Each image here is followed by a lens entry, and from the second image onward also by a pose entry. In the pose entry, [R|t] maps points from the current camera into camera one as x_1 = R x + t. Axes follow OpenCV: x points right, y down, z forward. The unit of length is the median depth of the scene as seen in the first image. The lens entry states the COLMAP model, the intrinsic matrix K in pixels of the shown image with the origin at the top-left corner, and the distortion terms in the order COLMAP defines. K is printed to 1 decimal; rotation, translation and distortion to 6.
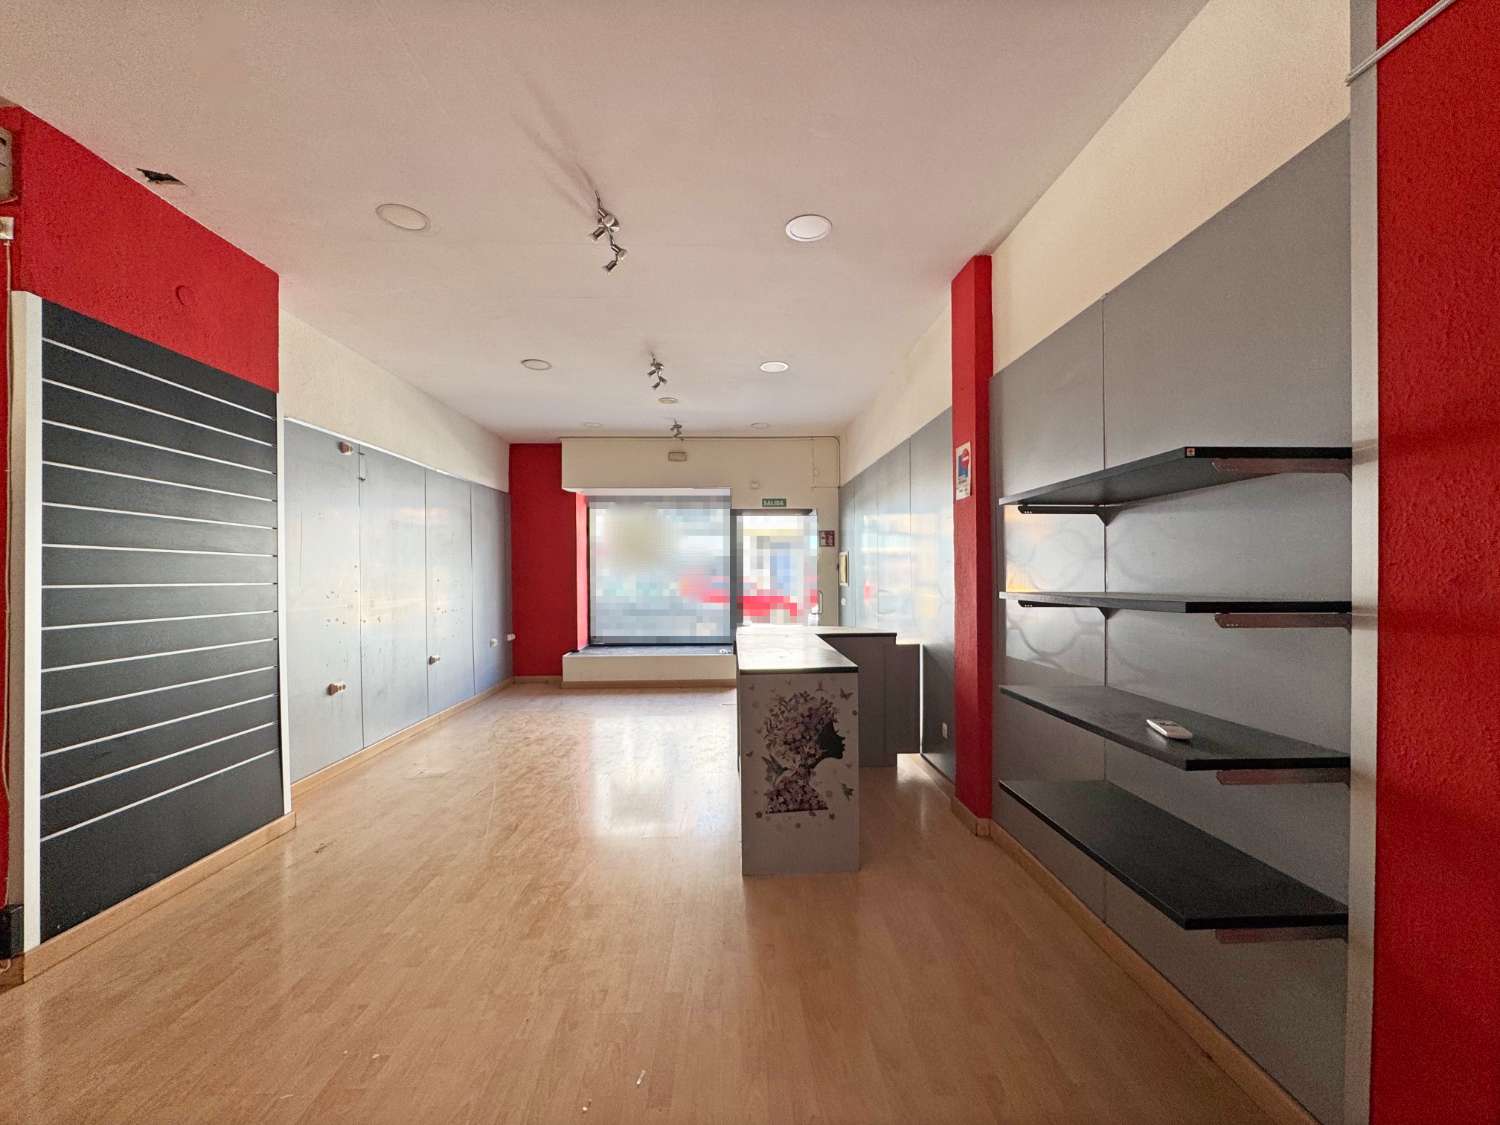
lens RADIAL K [[603.0, 0, 745.0], [0, 603.0, 566.6], [0, 0, 1]] dist [0.001812, 0.000950]
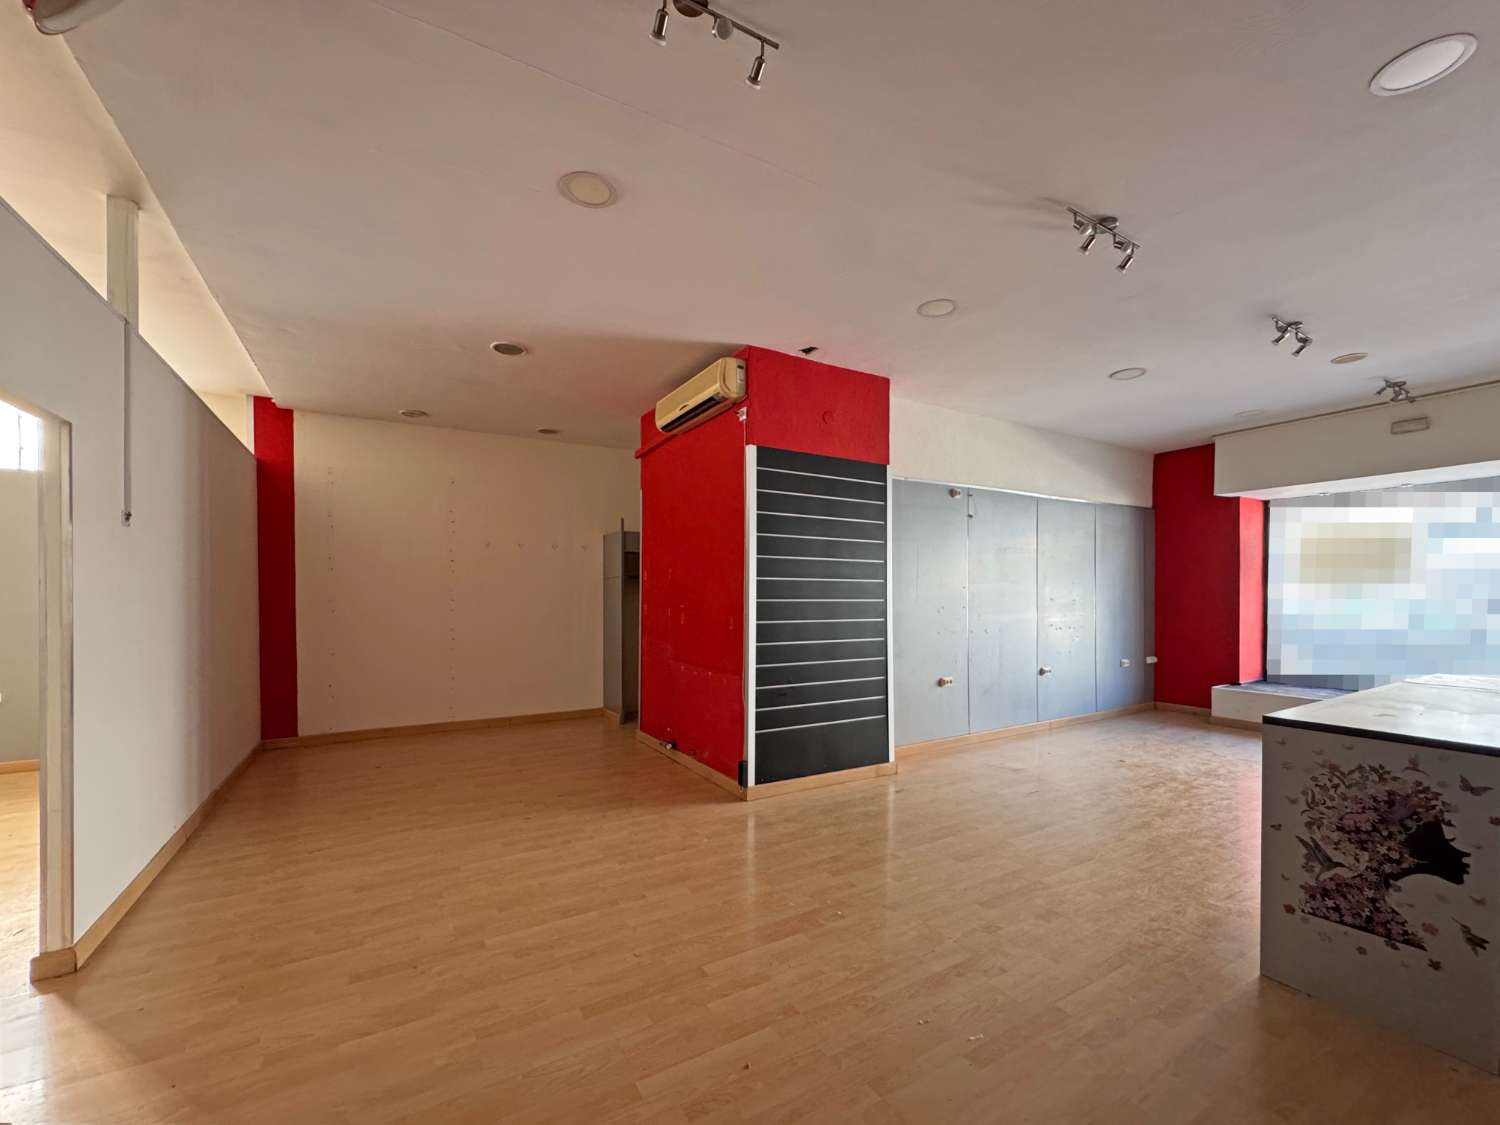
lens RADIAL K [[603.0, 0, 798.5], [0, 603.0, 610.1], [0, 0, 1]] dist [0.001812, 0.000950]
pose [[0.531185, 0.026229, -0.846850, 0.326951], [0.008562, 0.999303, 0.036321, -0.001865], [0.847212, -0.026544, 0.530591, 0.072286]]
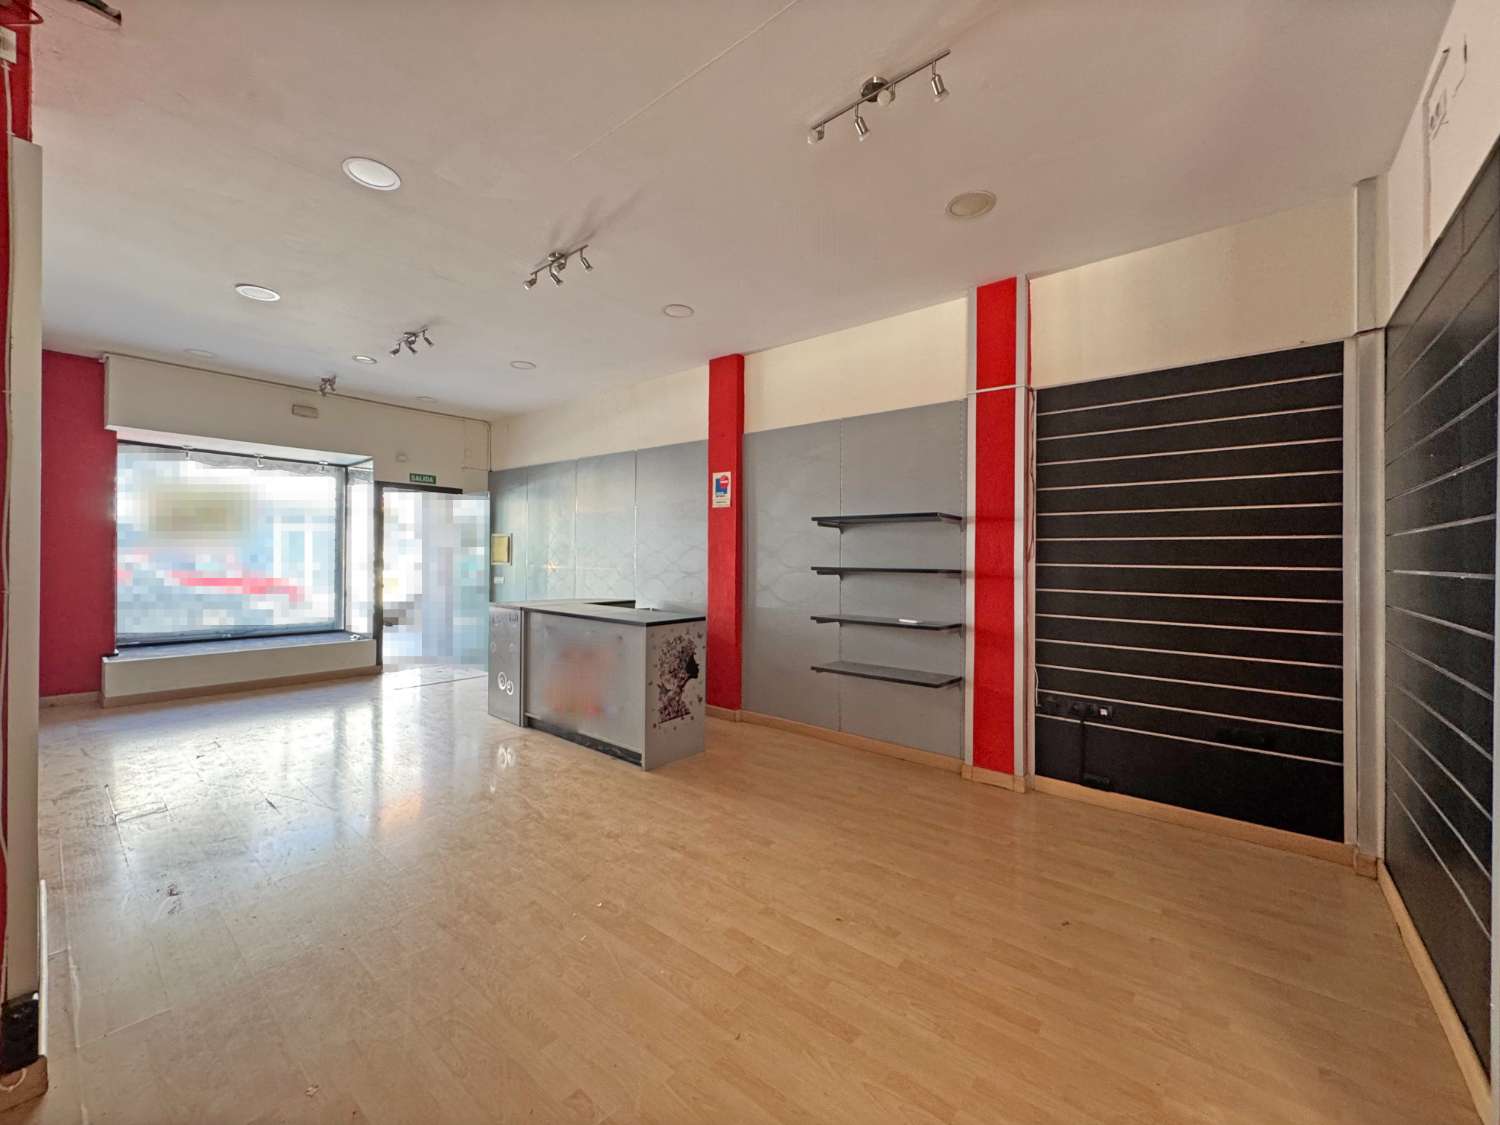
lens RADIAL K [[603.0, 0, 741.3], [0, 603.0, 557.1], [0, 0, 1]] dist [0.001812, 0.000950]
pose [[0.673979, 0.015497, 0.738588, -0.878550], [-0.026527, 0.999643, 0.003231, 0.008357], [-0.738274, -0.021770, 0.674150, -0.087962]]
